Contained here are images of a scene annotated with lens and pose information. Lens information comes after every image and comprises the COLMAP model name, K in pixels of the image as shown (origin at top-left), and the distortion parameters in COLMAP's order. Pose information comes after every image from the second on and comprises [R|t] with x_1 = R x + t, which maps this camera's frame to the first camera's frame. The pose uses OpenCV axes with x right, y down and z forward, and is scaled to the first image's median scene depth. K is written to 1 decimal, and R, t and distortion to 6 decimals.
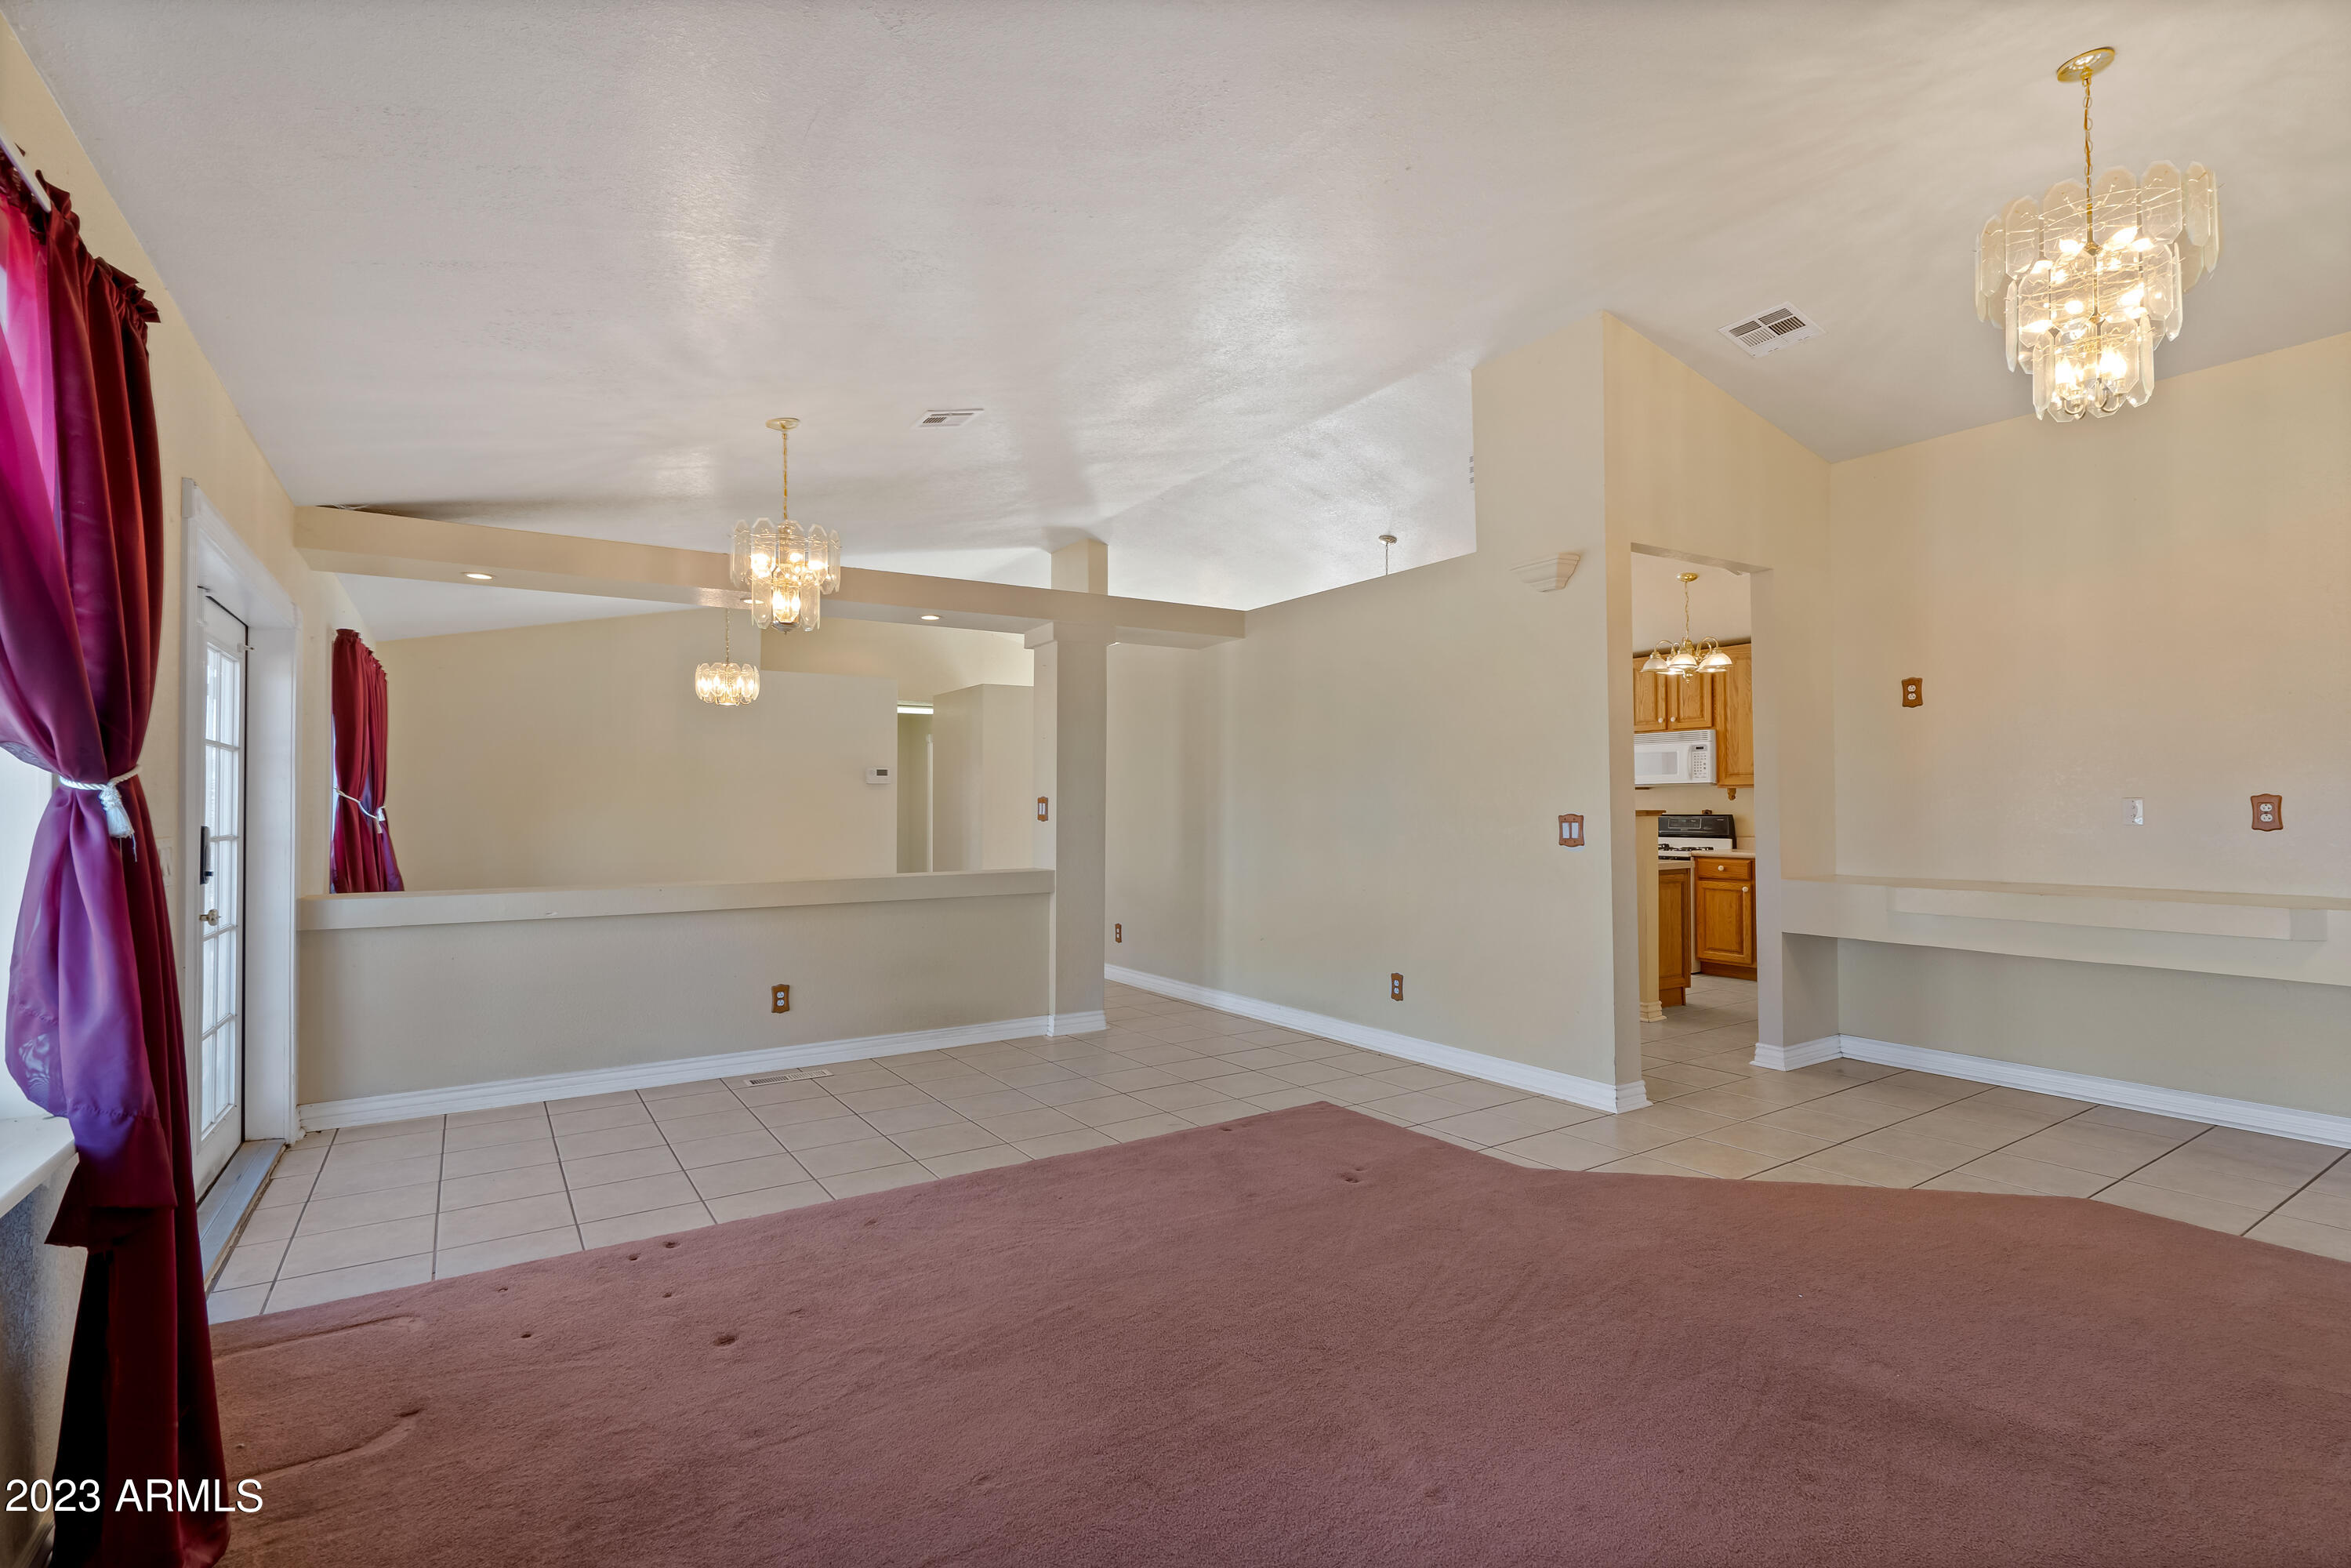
lens RADIAL K [[1080.6, 0, 1180.7], [0, 1080.6, 811.5], [0, 0, 1]] dist [-0.001310, -0.000138]
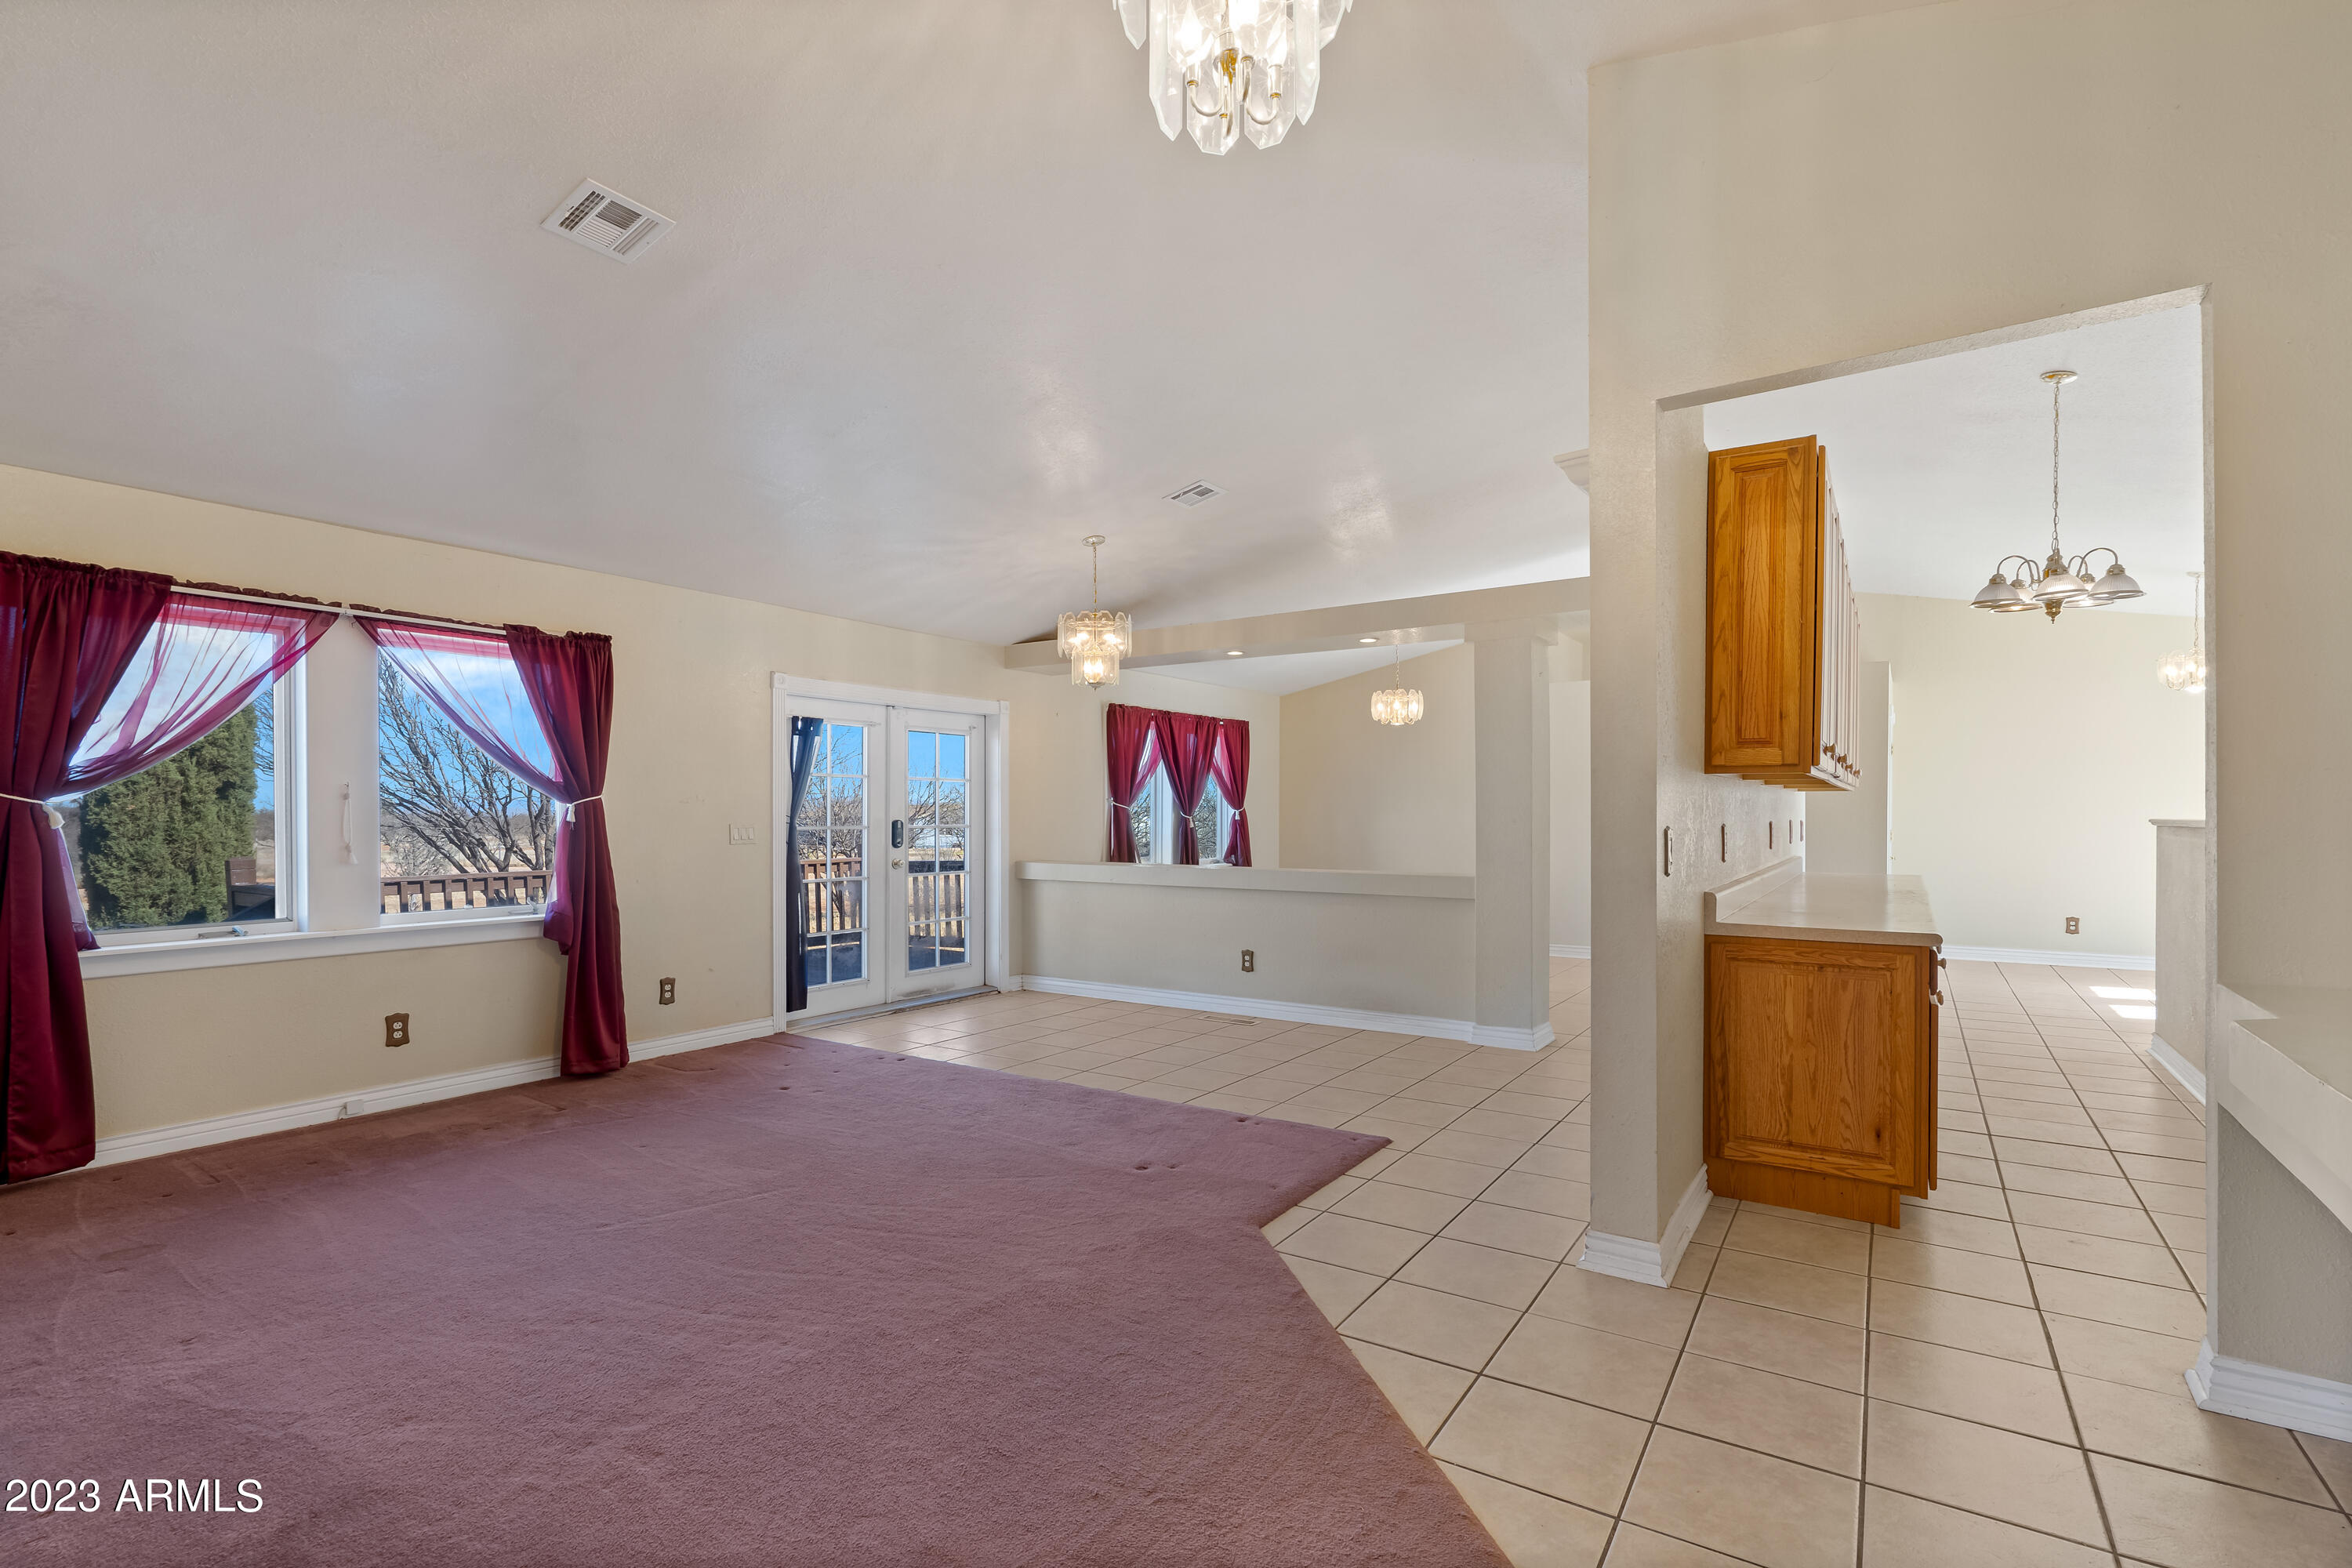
lens RADIAL K [[1081.0, 0, 1181.2], [0, 1081.0, 811.5], [0, 0, 1]] dist [-0.001310, -0.000138]
pose [[0.389334, -0.001298, -0.921096, 0.777598], [-0.002449, 0.999994, -0.002444, -0.000305], [0.921093, 0.003207, 0.389329, 0.428449]]
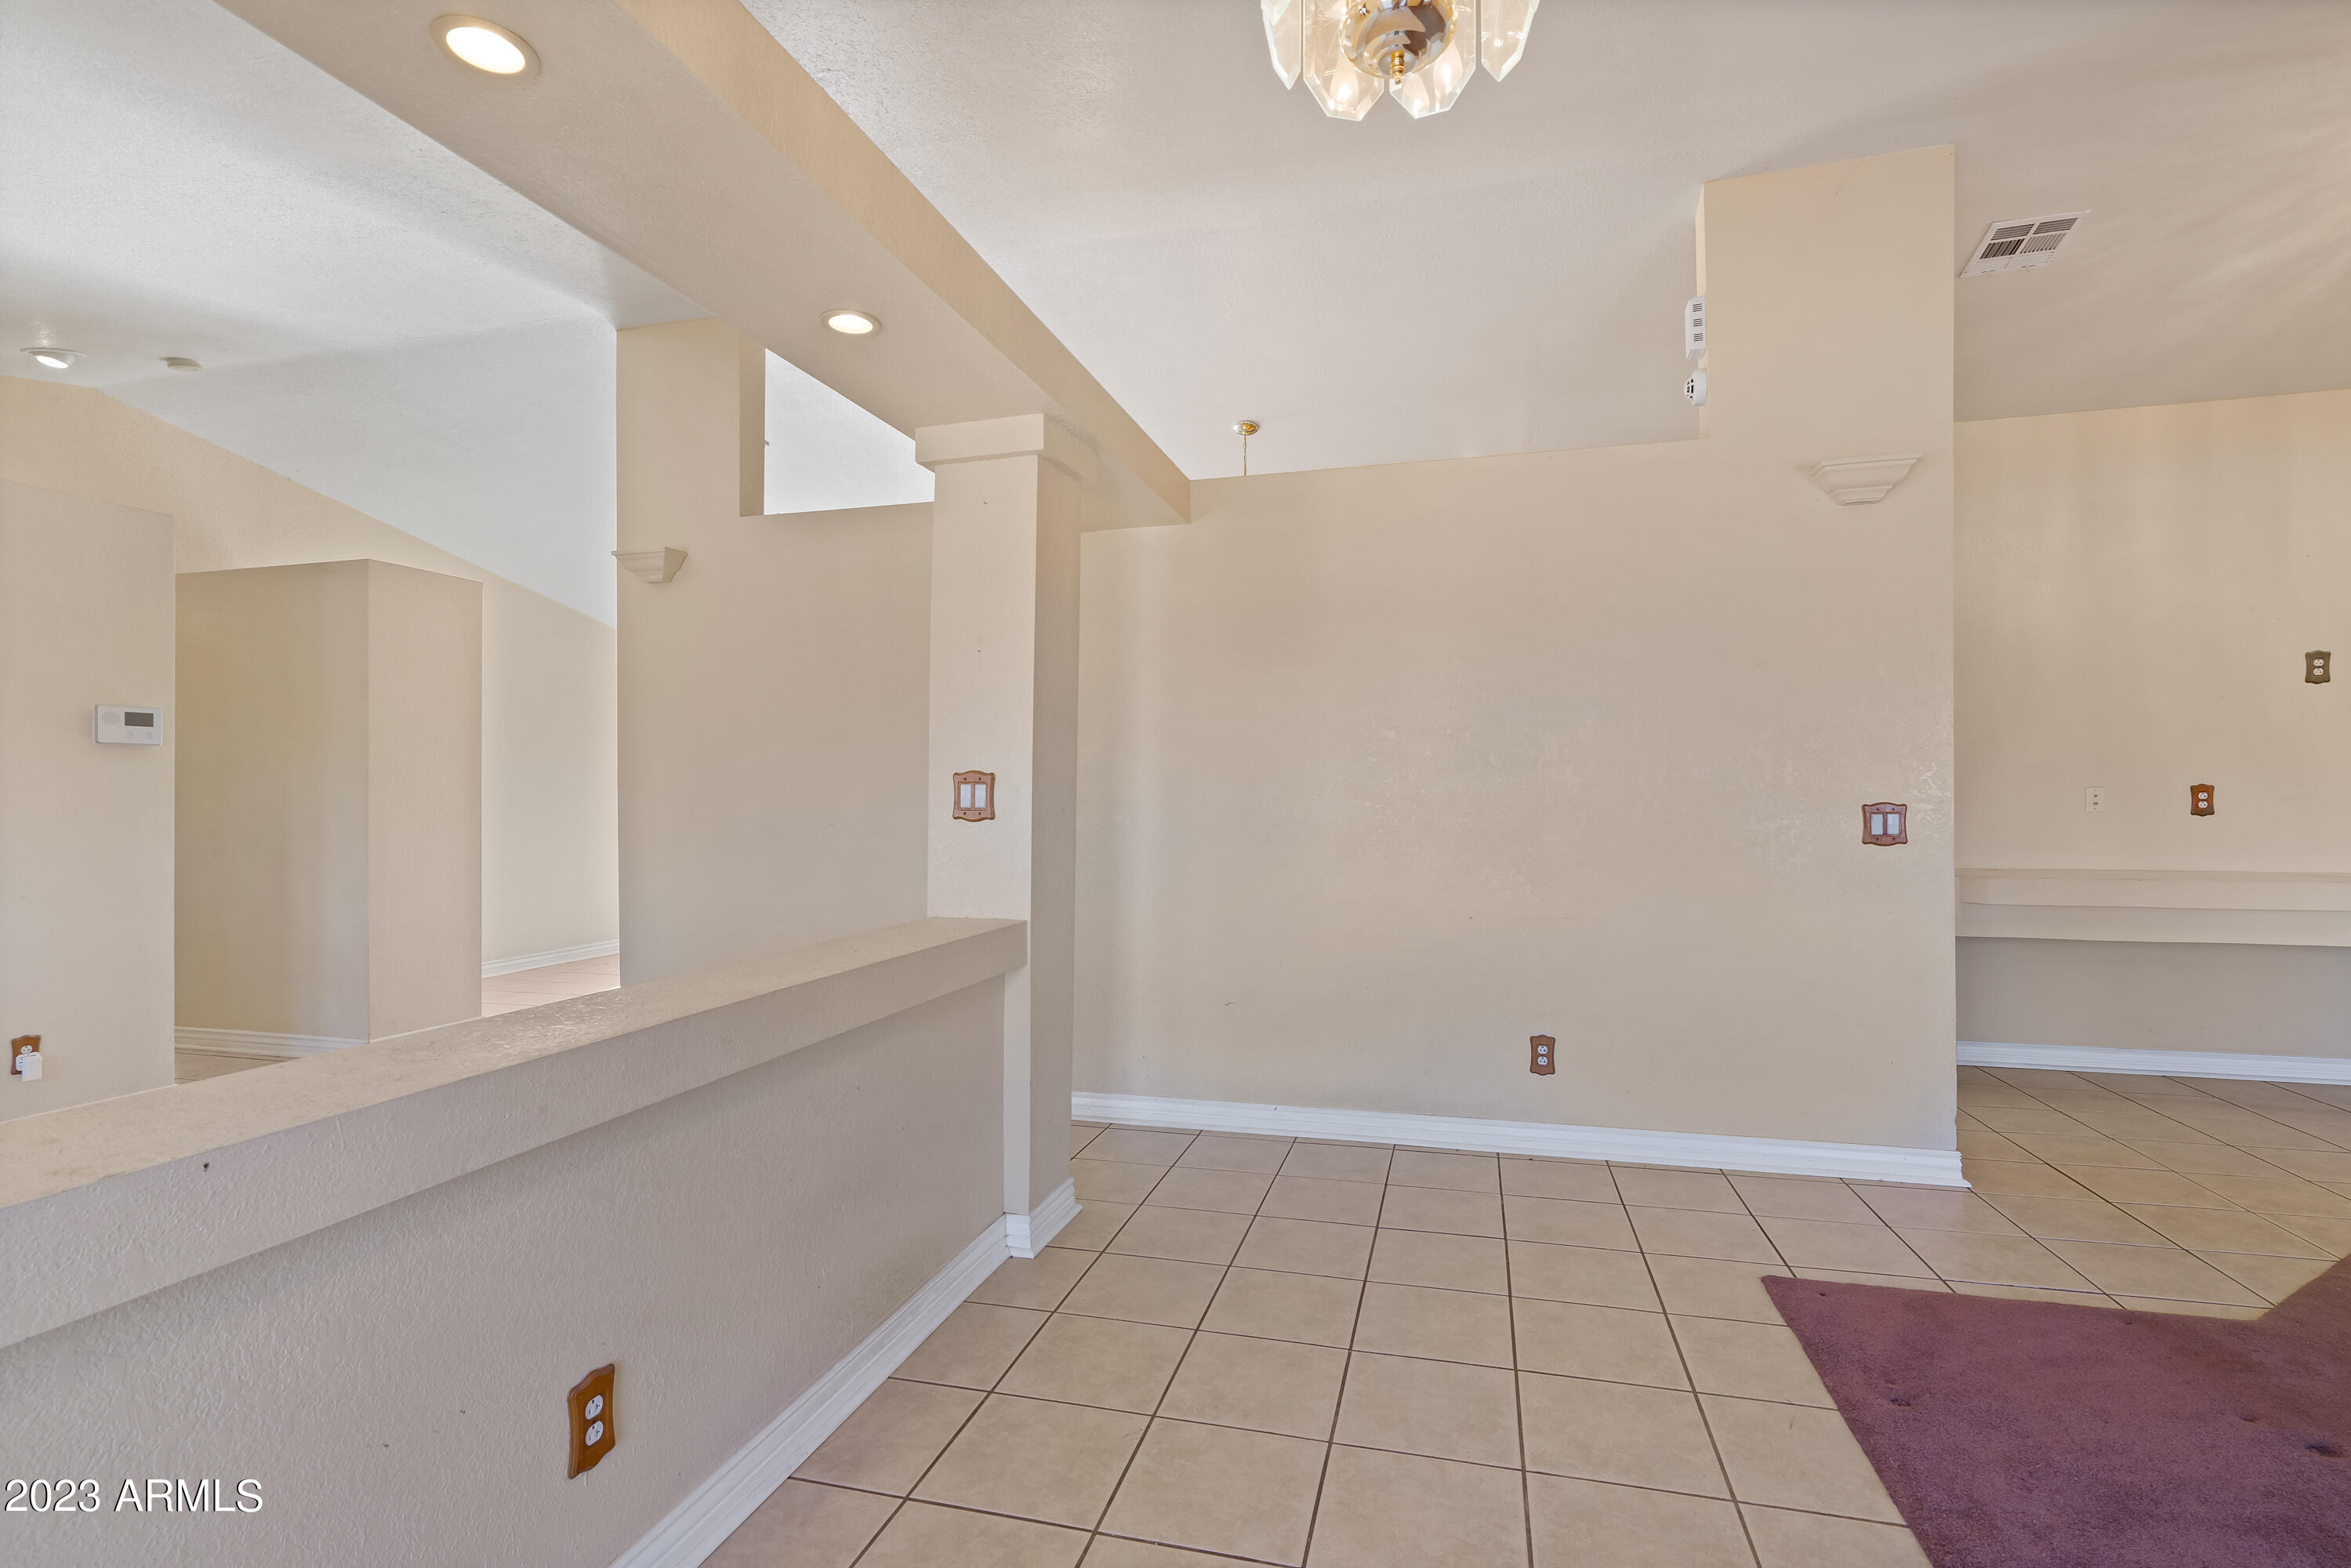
lens RADIAL K [[1080.6, 0, 1180.7], [0, 1080.6, 811.5], [0, 0, 1]] dist [-0.001310, -0.000138]
pose [[0.747006, -0.006558, 0.664785, -0.445802], [0.003166, 0.999975, 0.006307, 0.001890], [-0.664810, -0.002607, 0.747008, 0.662828]]
